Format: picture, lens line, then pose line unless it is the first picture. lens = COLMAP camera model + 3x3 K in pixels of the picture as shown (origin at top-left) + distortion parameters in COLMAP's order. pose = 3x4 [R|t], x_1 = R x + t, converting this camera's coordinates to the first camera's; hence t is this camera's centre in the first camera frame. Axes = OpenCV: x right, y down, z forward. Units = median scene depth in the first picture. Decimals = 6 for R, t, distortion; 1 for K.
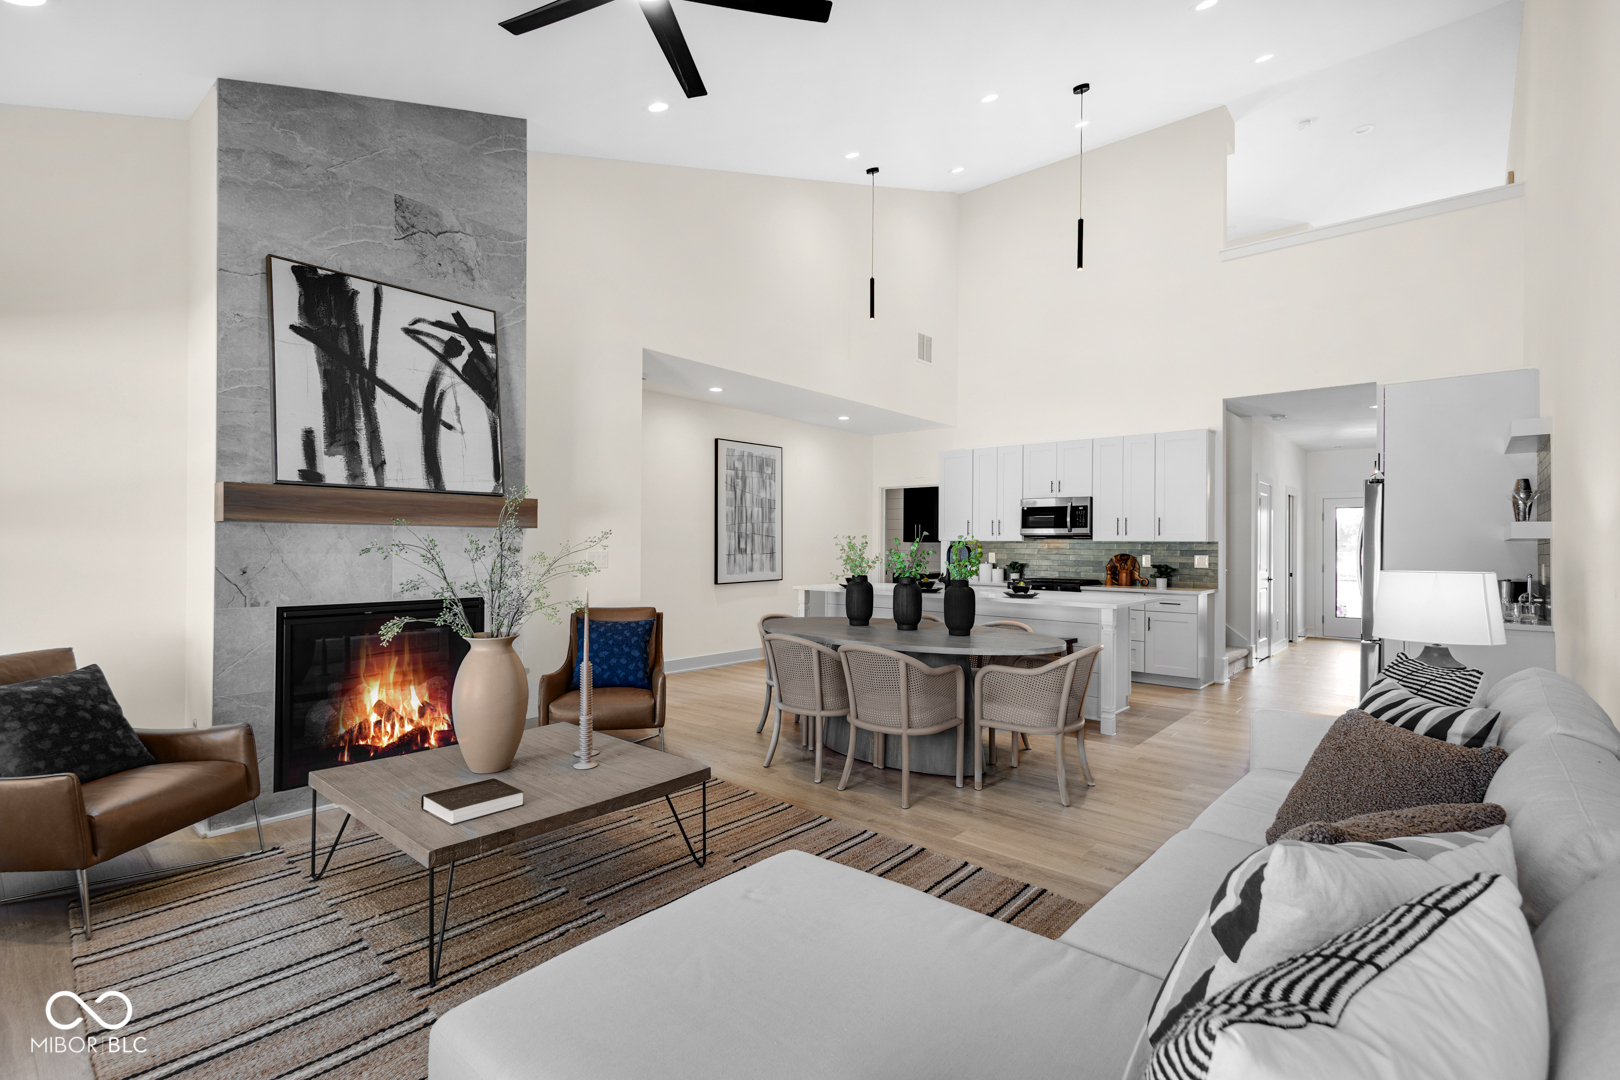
lens RADIAL K [[747.9, 0, 810.0], [0, 747.9, 540.0], [0, 0, 1]] dist [0.004975, -0.000555]
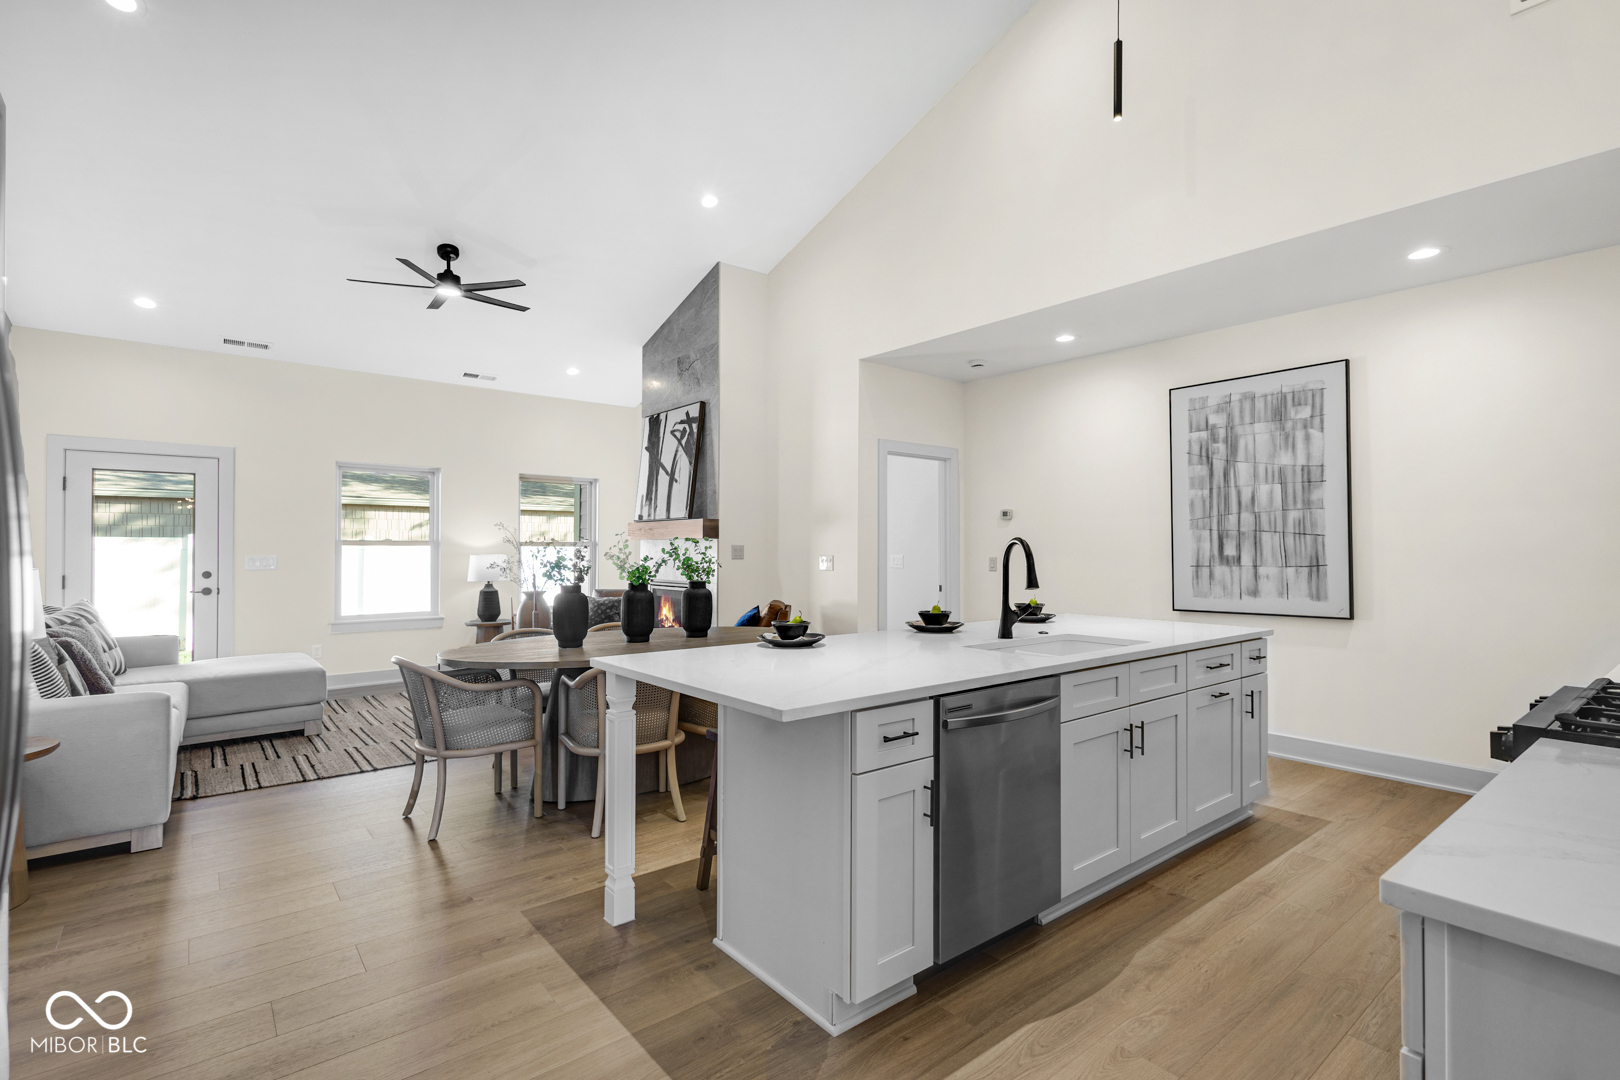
lens RADIAL K [[742.2, 0, 803.0], [0, 742.2, 537.3], [0, 0, 1]] dist [0.004017, -0.000091]
pose [[-0.168680, -0.021792, -0.985430, 0.606503], [0.003271, 0.999738, -0.022668, 0.009192], [0.985665, -0.007047, -0.168565, 0.833331]]
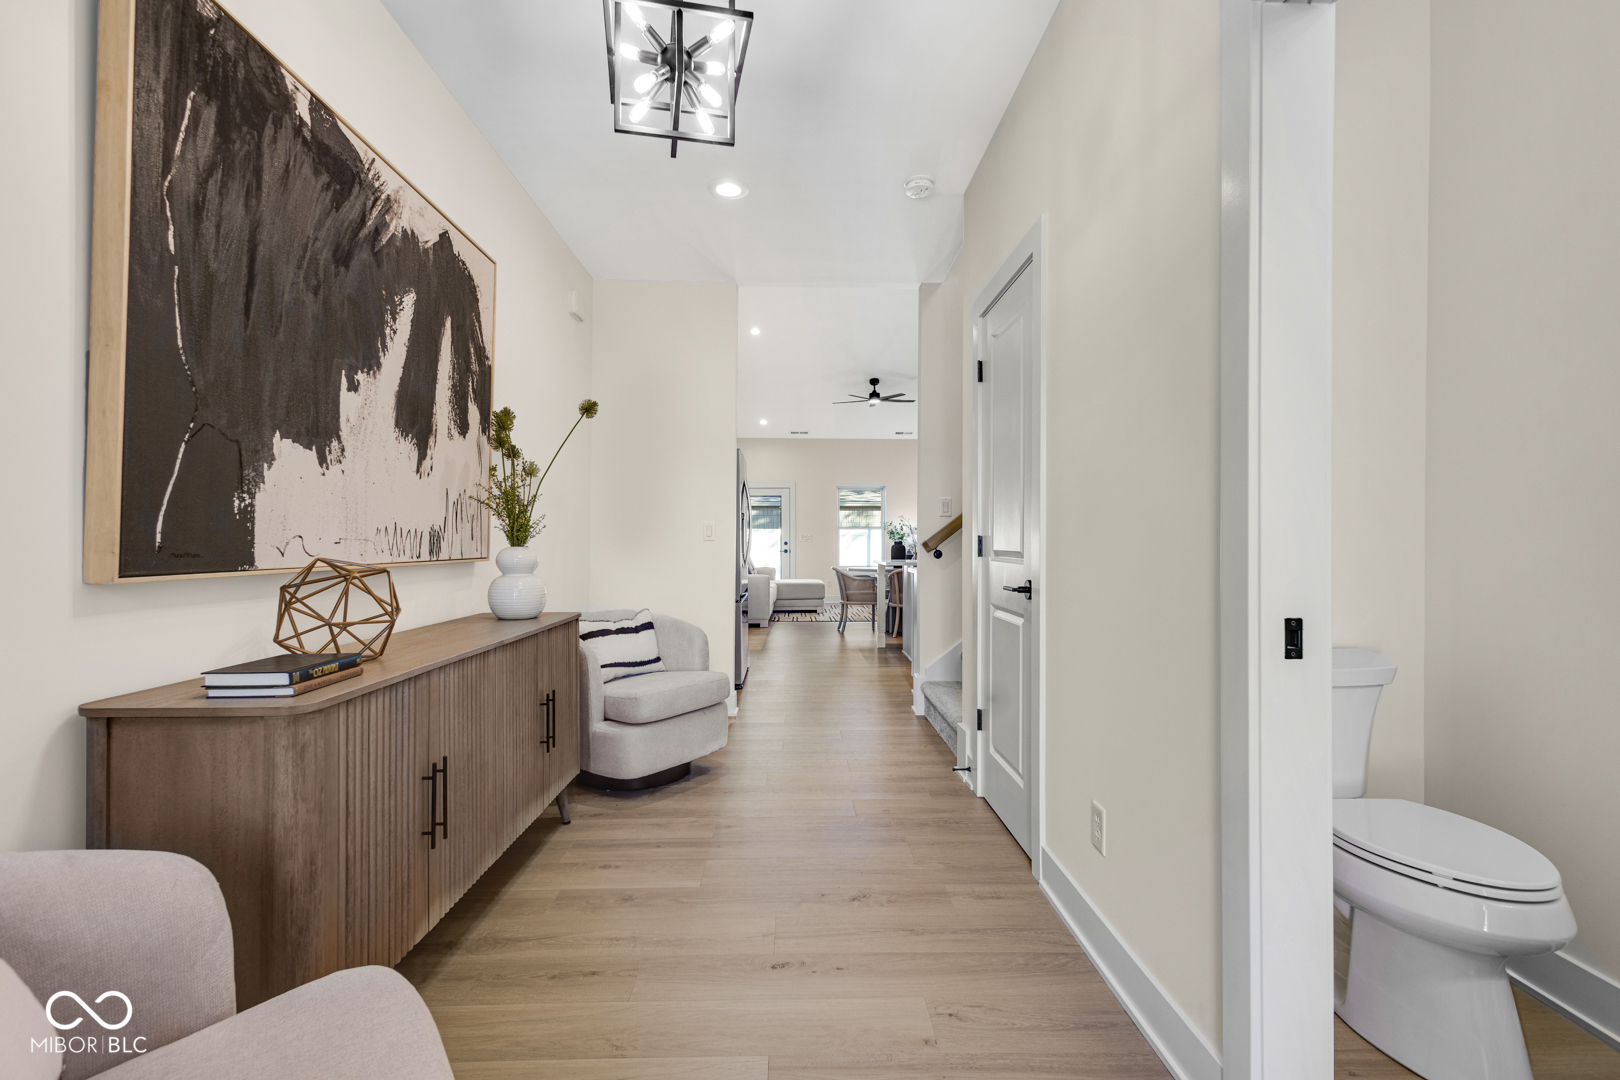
lens RADIAL K [[747.9, 0, 810.0], [0, 747.9, 540.0], [0, 0, 1]] dist [0.004975, -0.000555]
pose [[-0.737545, -0.012182, -0.675189, 1.025678], [-0.006659, 0.999920, -0.010767, 0.040891], [0.675266, -0.003445, -0.737567, 1.350822]]
